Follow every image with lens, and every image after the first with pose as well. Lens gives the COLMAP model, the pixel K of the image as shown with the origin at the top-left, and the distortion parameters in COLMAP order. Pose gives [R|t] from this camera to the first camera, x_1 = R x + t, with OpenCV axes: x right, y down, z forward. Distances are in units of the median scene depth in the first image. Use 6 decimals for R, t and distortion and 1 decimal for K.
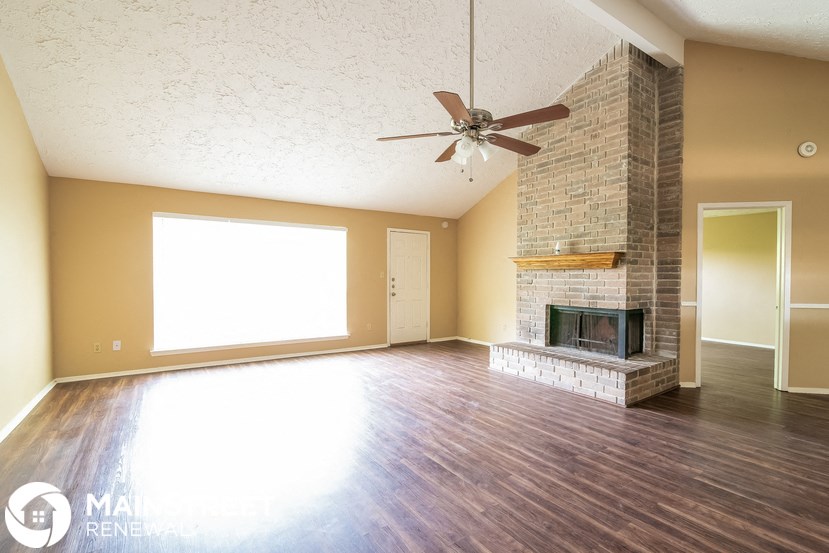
lens RADIAL K [[378.3, 0, 406.9], [0, 378.3, 276.7], [0, 0, 1]] dist [-0.000779, 0.000016]
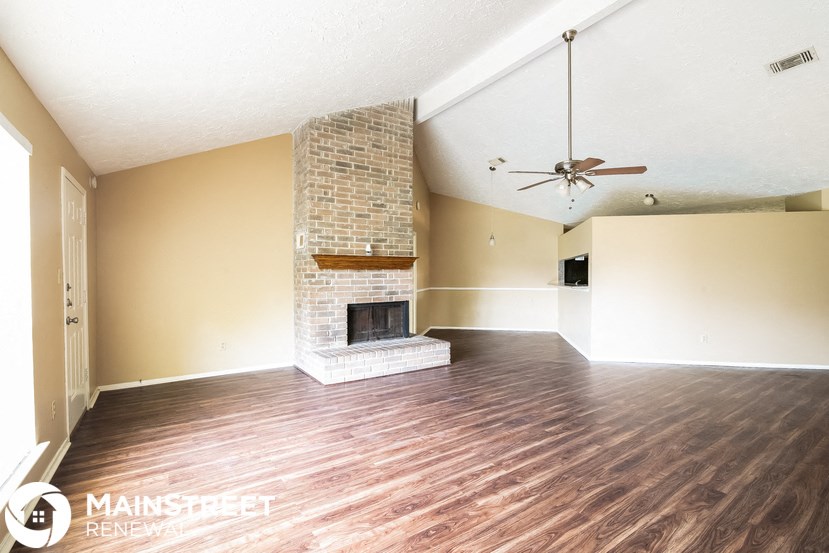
lens RADIAL K [[378.3, 0, 406.9], [0, 378.3, 276.7], [0, 0, 1]] dist [-0.000779, 0.000016]
pose [[0.009112, -0.008449, 0.999923, -0.719182], [0.010058, 0.999914, 0.008357, -0.007578], [-0.999908, 0.009981, 0.009196, 0.931786]]
